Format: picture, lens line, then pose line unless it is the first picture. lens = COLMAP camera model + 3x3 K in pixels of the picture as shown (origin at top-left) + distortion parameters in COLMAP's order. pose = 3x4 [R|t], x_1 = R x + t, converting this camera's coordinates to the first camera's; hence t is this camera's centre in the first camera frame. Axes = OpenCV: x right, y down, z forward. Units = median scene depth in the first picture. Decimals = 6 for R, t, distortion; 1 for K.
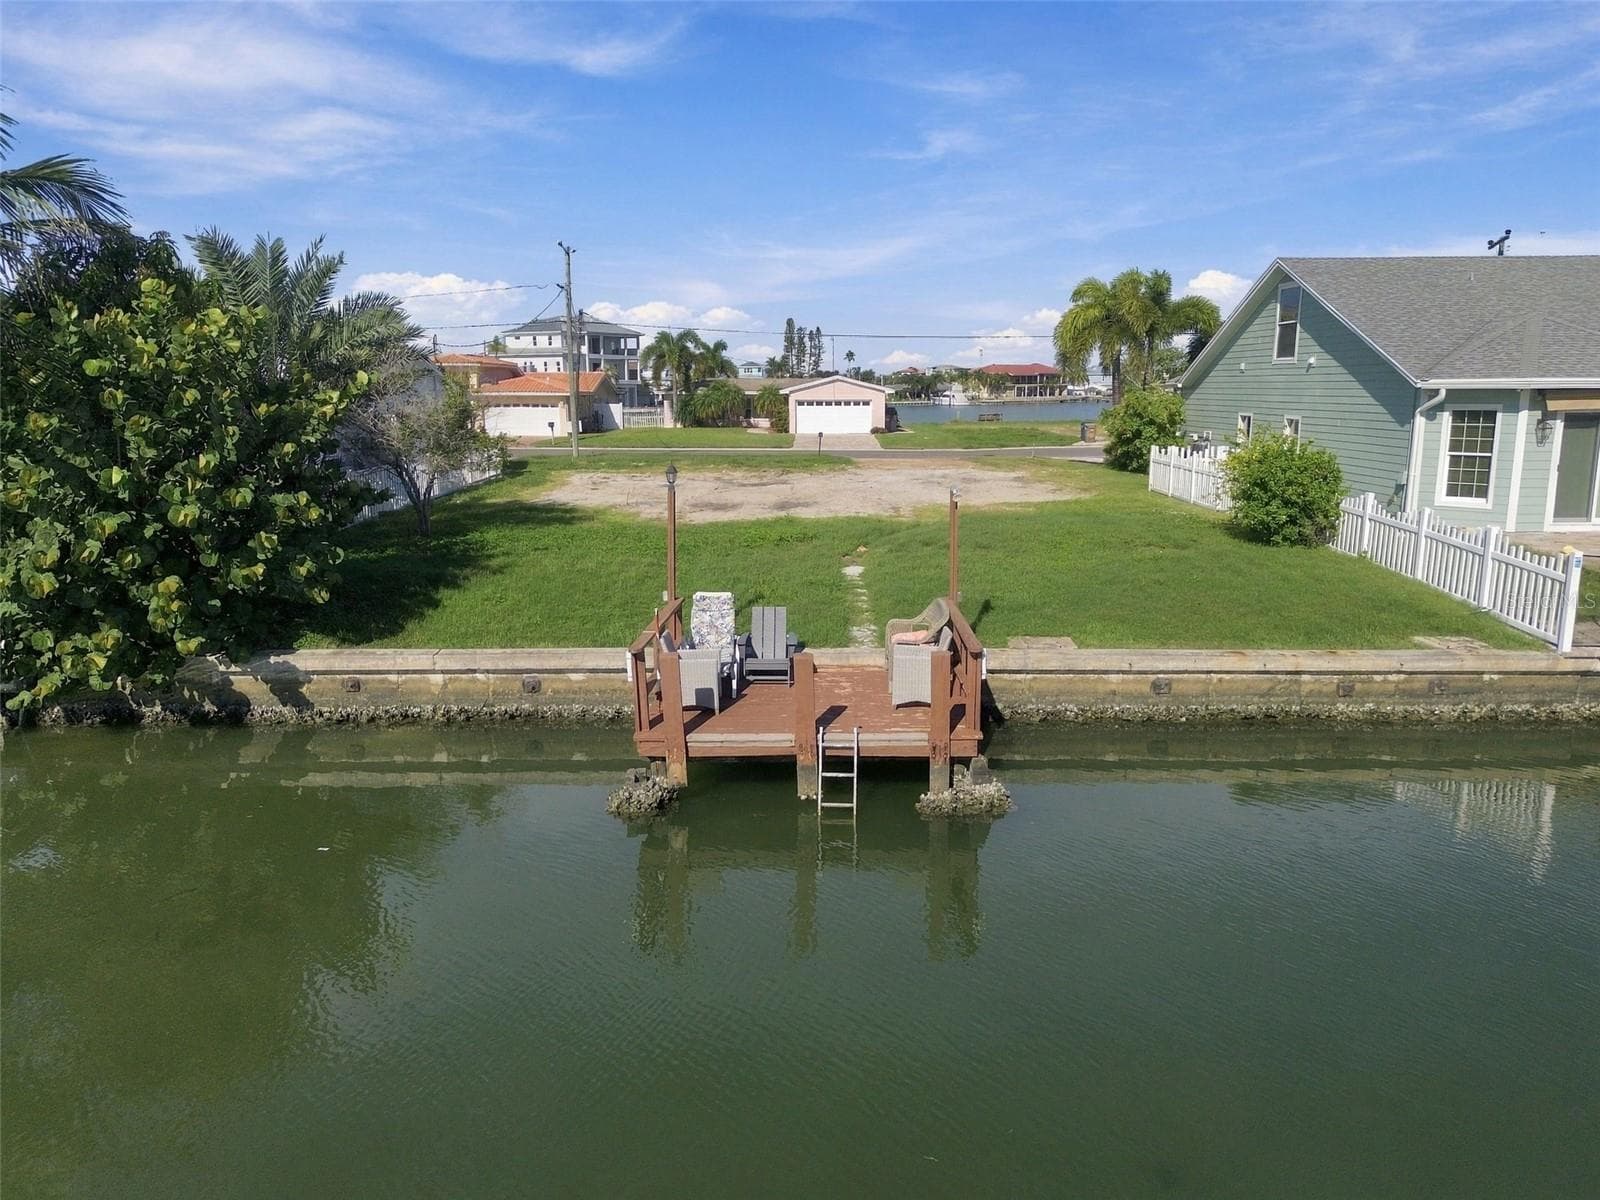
lens RADIAL K [[1123.8, 0, 801.1], [0, 1123.8, 610.2], [0, 0, 1]] dist [0.078134, -0.083193]
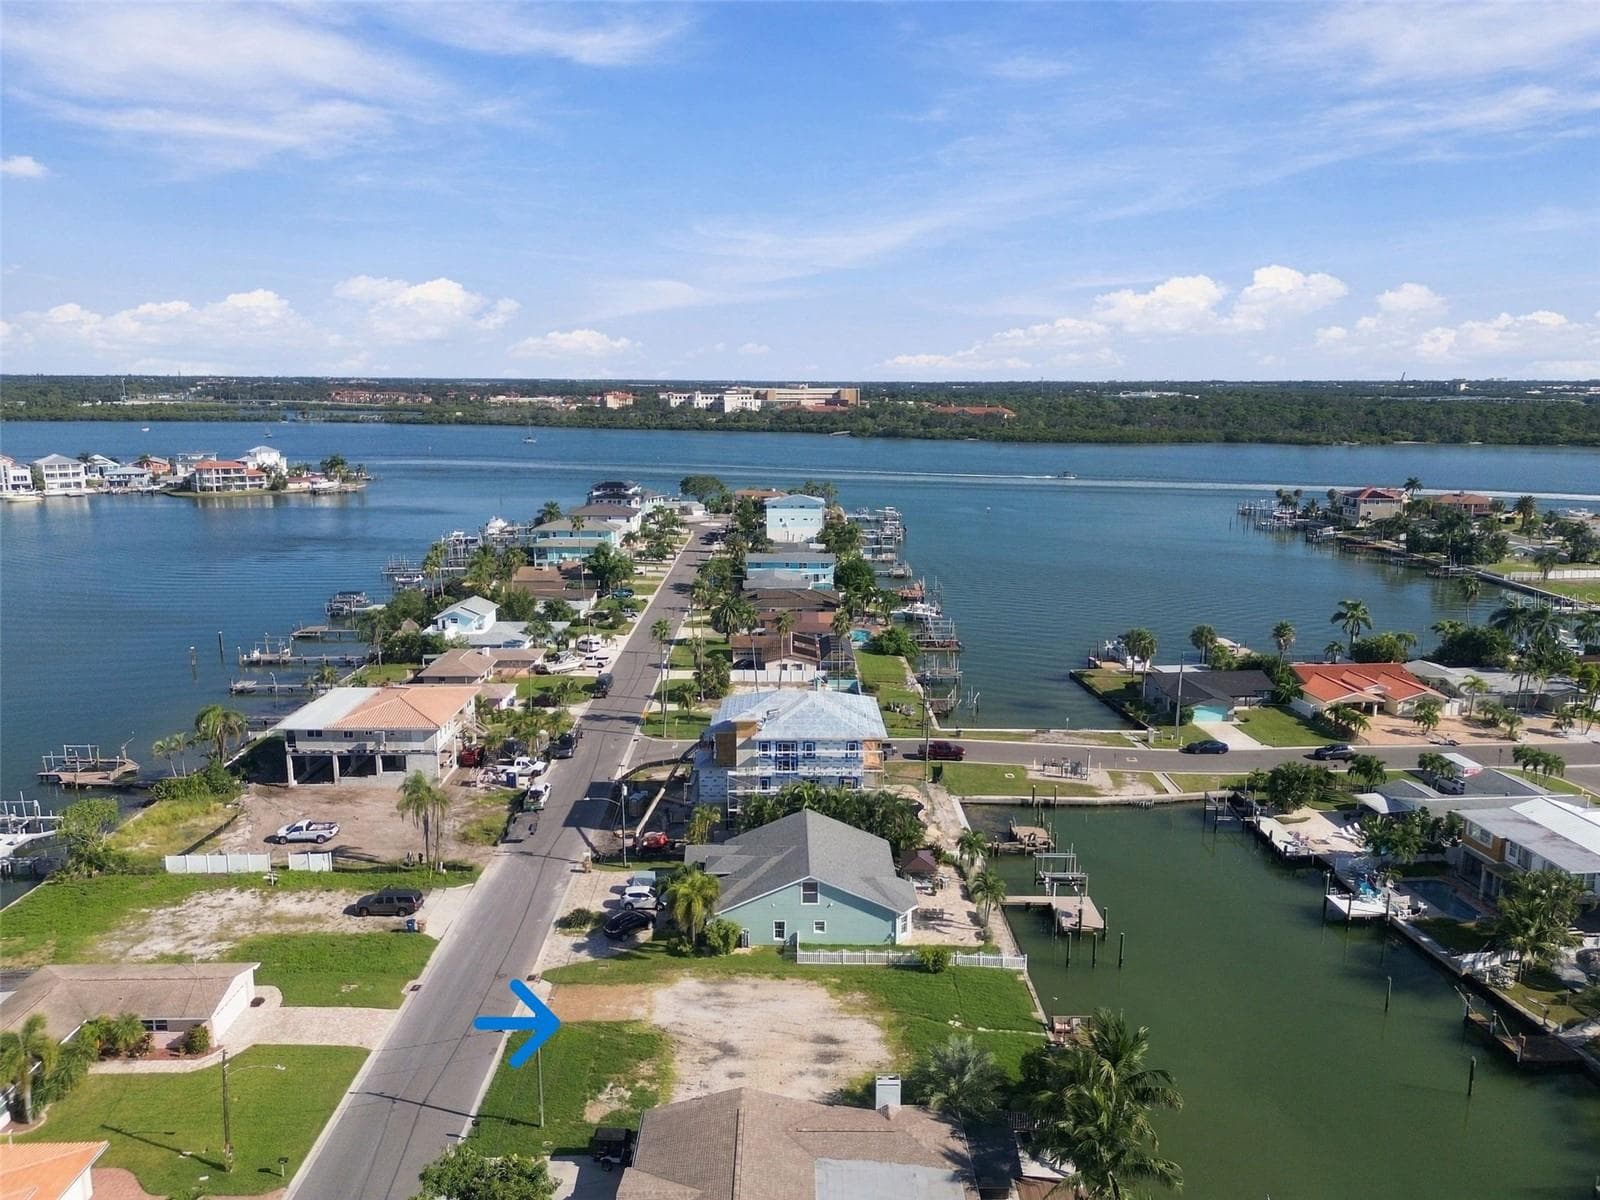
lens RADIAL K [[1123.8, 0, 804.0], [0, 1123.8, 585.6], [0, 0, 1]] dist [0.078134, -0.083193]
pose [[-0.022616, -0.170438, 0.985109, -4.335949], [0.187979, 0.967061, 0.171631, -2.820198], [-0.981913, 0.189061, 0.010168, 1.491284]]
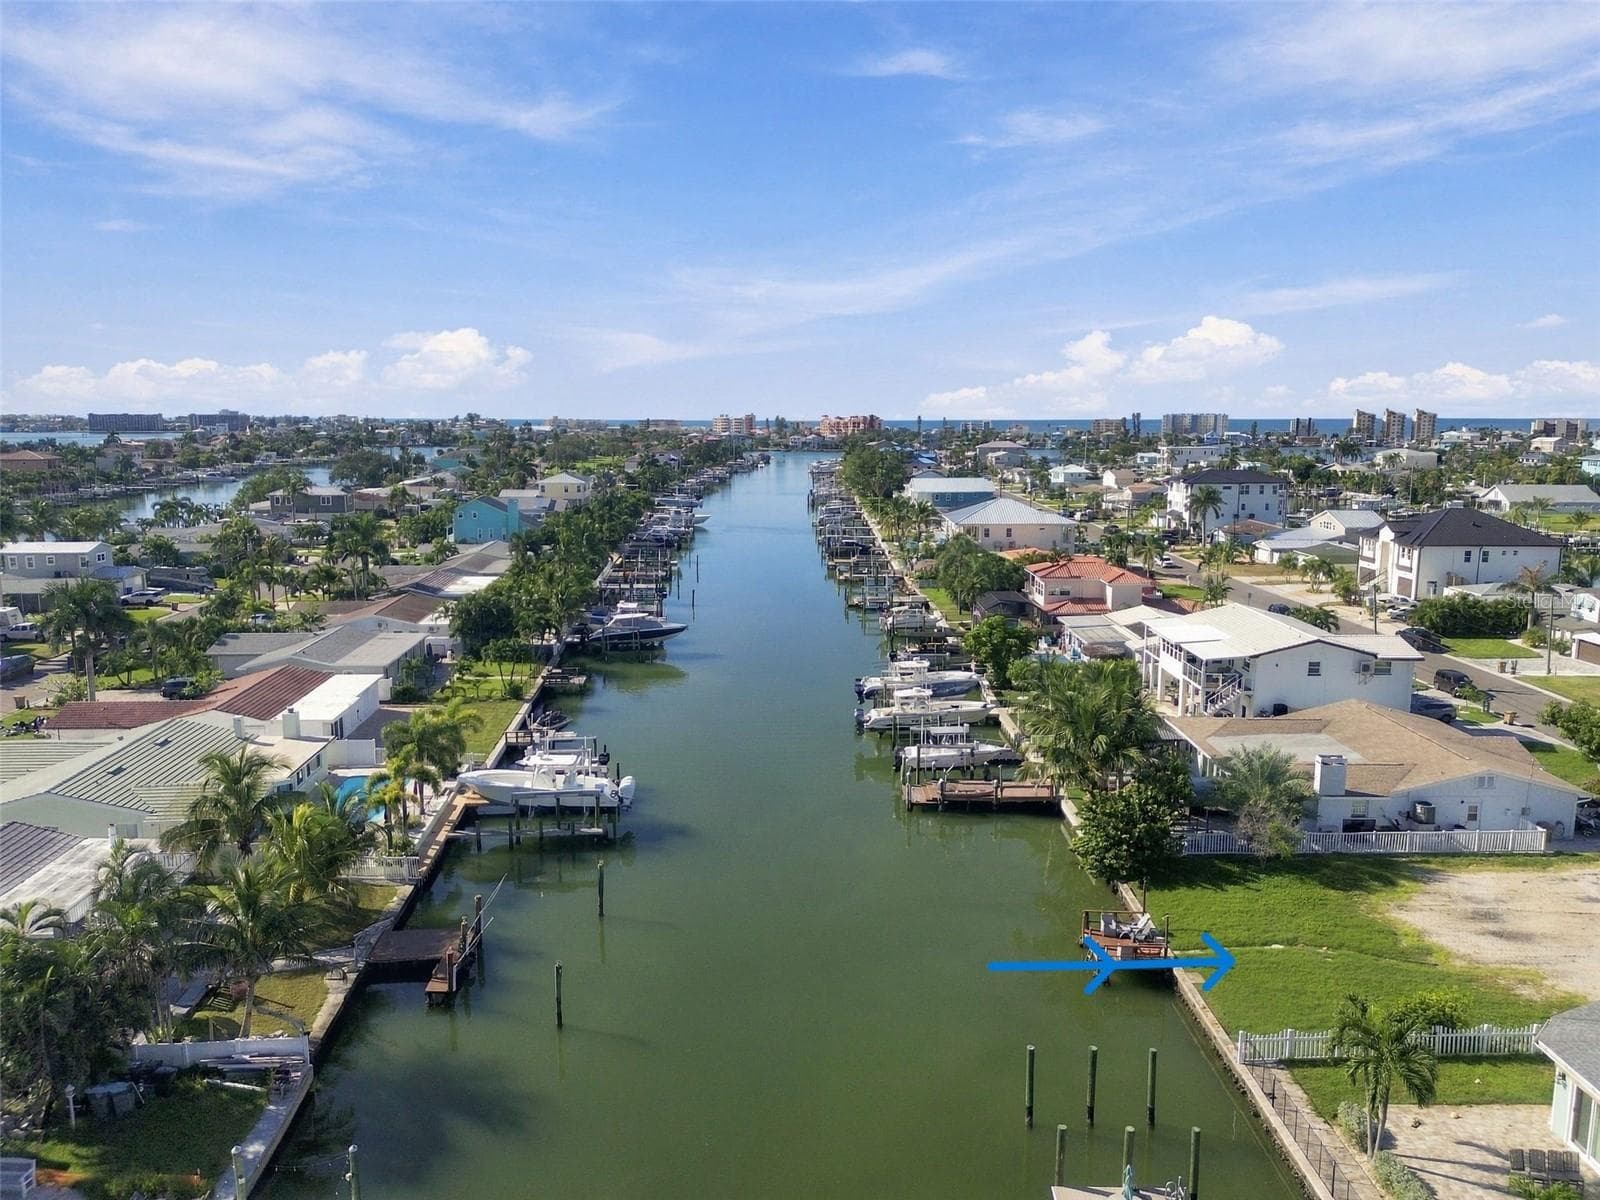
lens RADIAL K [[1123.8, 0, 804.1], [0, 1123.8, 600.6], [0, 0, 1]] dist [0.078134, -0.083193]
pose [[0.000844, 0.167068, -0.985945, 2.891742], [-0.194961, 0.967054, 0.163700, -1.186137], [0.980811, 0.192082, 0.033388, -0.361277]]
